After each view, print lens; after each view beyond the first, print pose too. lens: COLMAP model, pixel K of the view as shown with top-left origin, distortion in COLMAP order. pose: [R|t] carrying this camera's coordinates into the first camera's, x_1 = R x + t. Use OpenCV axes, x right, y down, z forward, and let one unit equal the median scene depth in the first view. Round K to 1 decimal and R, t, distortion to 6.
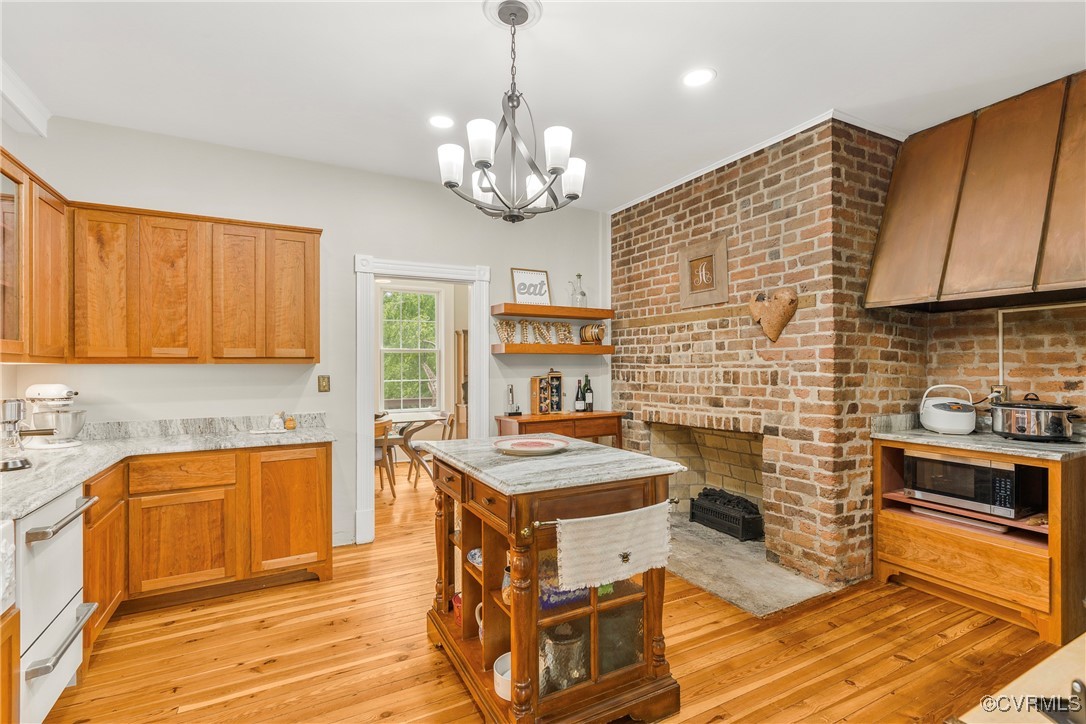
lens RADIAL K [[498.6, 0, 544.4], [0, 498.6, 359.3], [0, 0, 1]] dist [-0.000881, 0.003452]
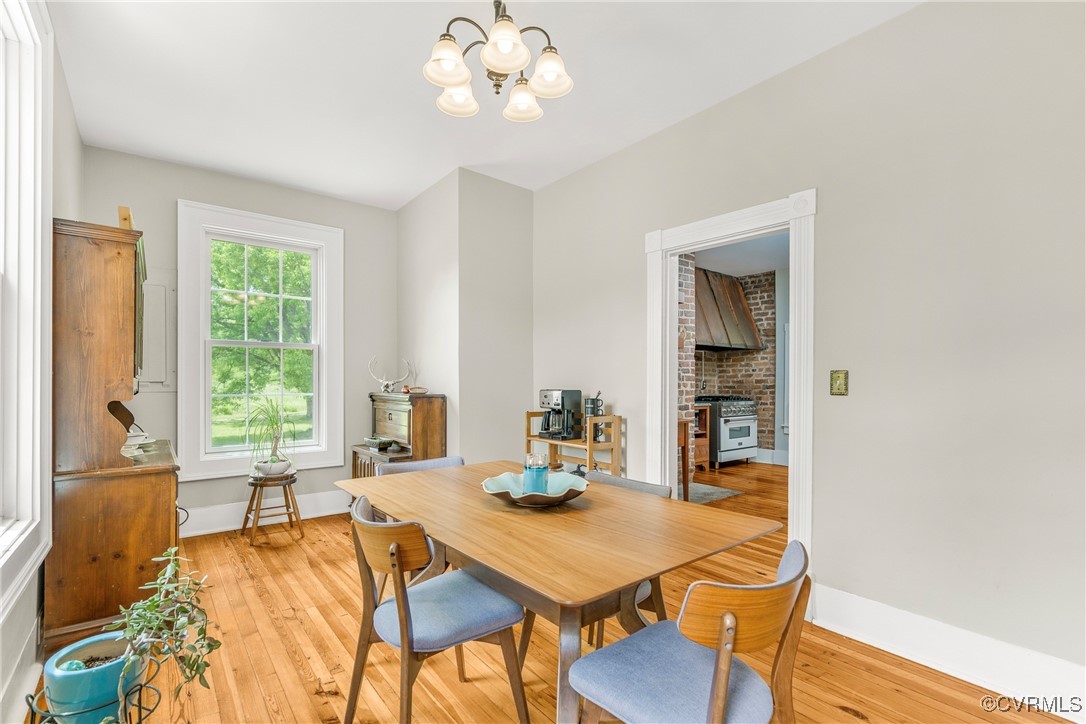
lens RADIAL K [[498.6, 0, 550.3], [0, 498.6, 384.6], [0, 0, 1]] dist [-0.000881, 0.003452]
pose [[-0.204929, -0.006653, 0.978754, -1.151038], [-0.021229, 0.999772, 0.002351, 0.069605], [-0.978547, -0.020296, -0.205024, 1.802587]]
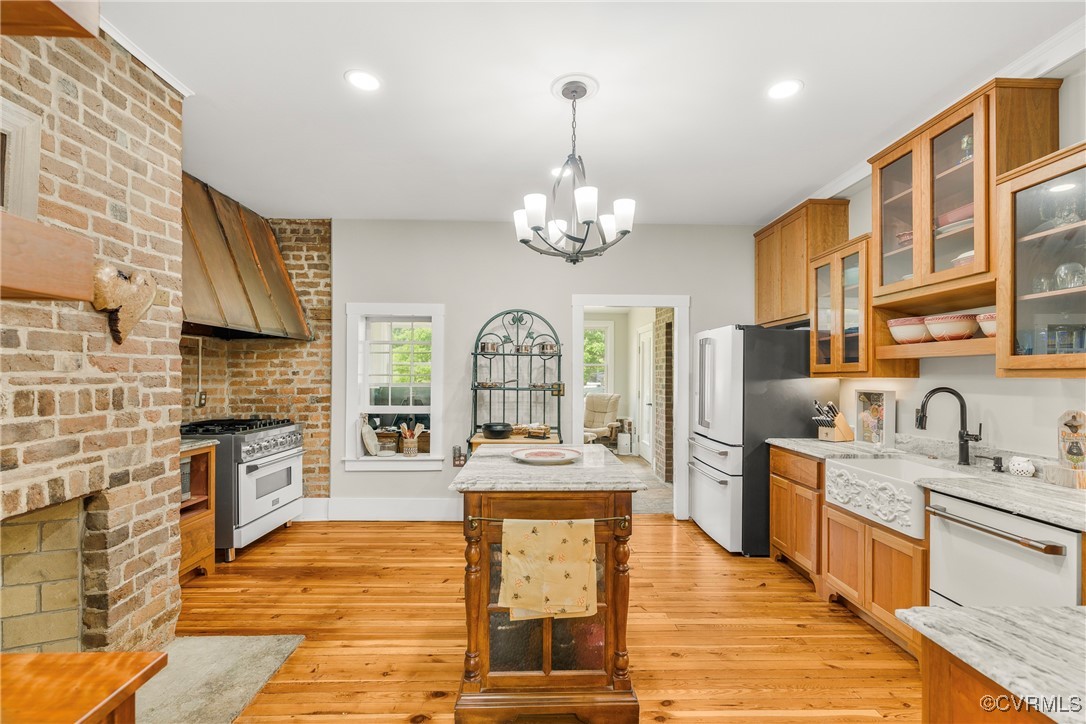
lens RADIAL K [[498.6, 0, 549.2], [0, 498.6, 370.9], [0, 0, 1]] dist [-0.000881, 0.003452]
pose [[-0.900489, 0.005036, 0.434850, -0.348078], [-0.007668, 0.999594, -0.027455, 0.015099], [-0.434812, -0.028058, -0.900084, 1.373227]]
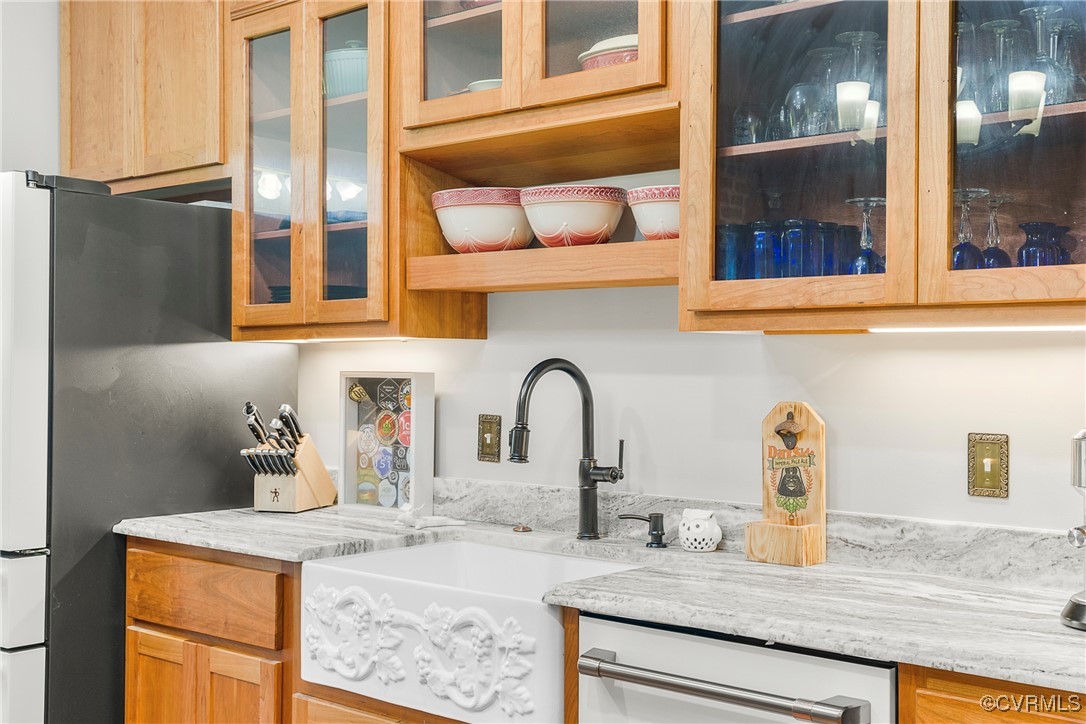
lens RADIAL K [[1279.7, 0, 548.1], [0, 1279.7, 355.7], [0, 0, 1]] dist [0.065871, 0.000000]
pose [[-0.935255, 0.000389, -0.353975, -0.255675], [0.007836, 0.999777, -0.019606, 0.030182], [0.353889, -0.021111, -0.935049, 1.167309]]
